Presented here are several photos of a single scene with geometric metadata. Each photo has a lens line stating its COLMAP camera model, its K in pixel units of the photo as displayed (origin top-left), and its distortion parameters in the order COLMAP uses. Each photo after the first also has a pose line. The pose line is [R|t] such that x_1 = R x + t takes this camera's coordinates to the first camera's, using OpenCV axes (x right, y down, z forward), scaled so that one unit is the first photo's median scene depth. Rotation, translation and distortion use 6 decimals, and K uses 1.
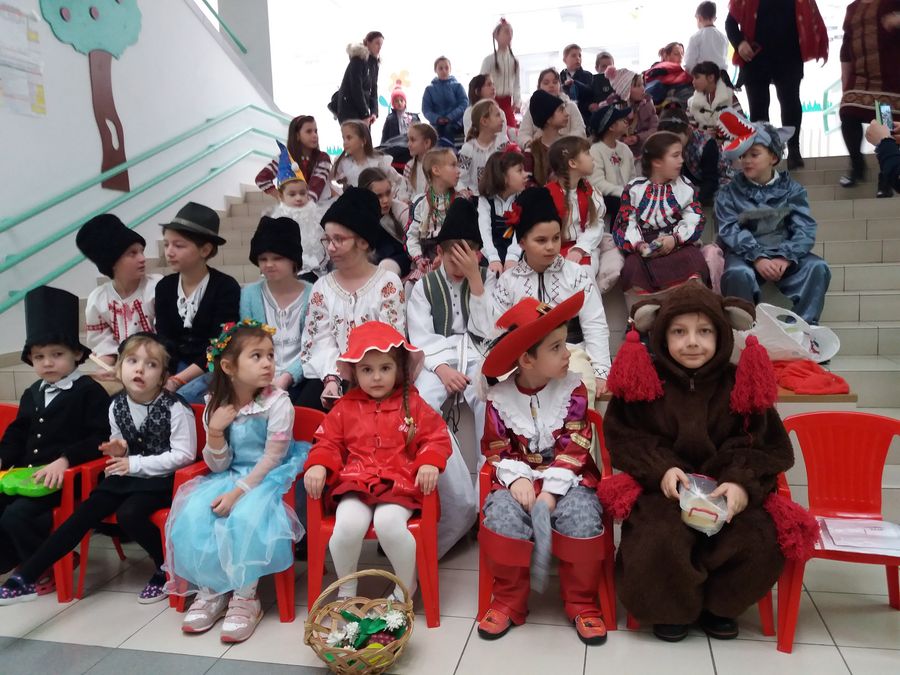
lens RADIAL K [[729.3, 0, 449.2], [0, 729.3, 345.7], [0, 0, 1]] dist [0.087107, 0.000297]
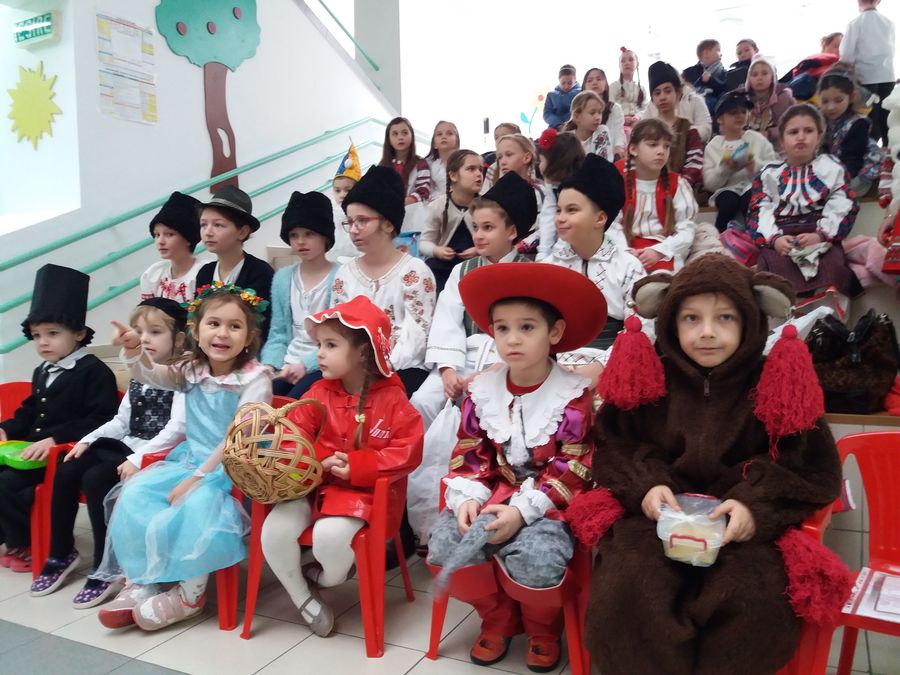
lens RADIAL K [[749.8, 0, 450.0], [0, 749.8, 337.5], [0, 0, 1]] dist [0.057528, 0.004302]
pose [[0.975304, 0.038047, -0.217566, 0.168144], [-0.049805, 0.997565, -0.048817, 0.039708], [0.215179, 0.058447, 0.974824, 0.110022]]
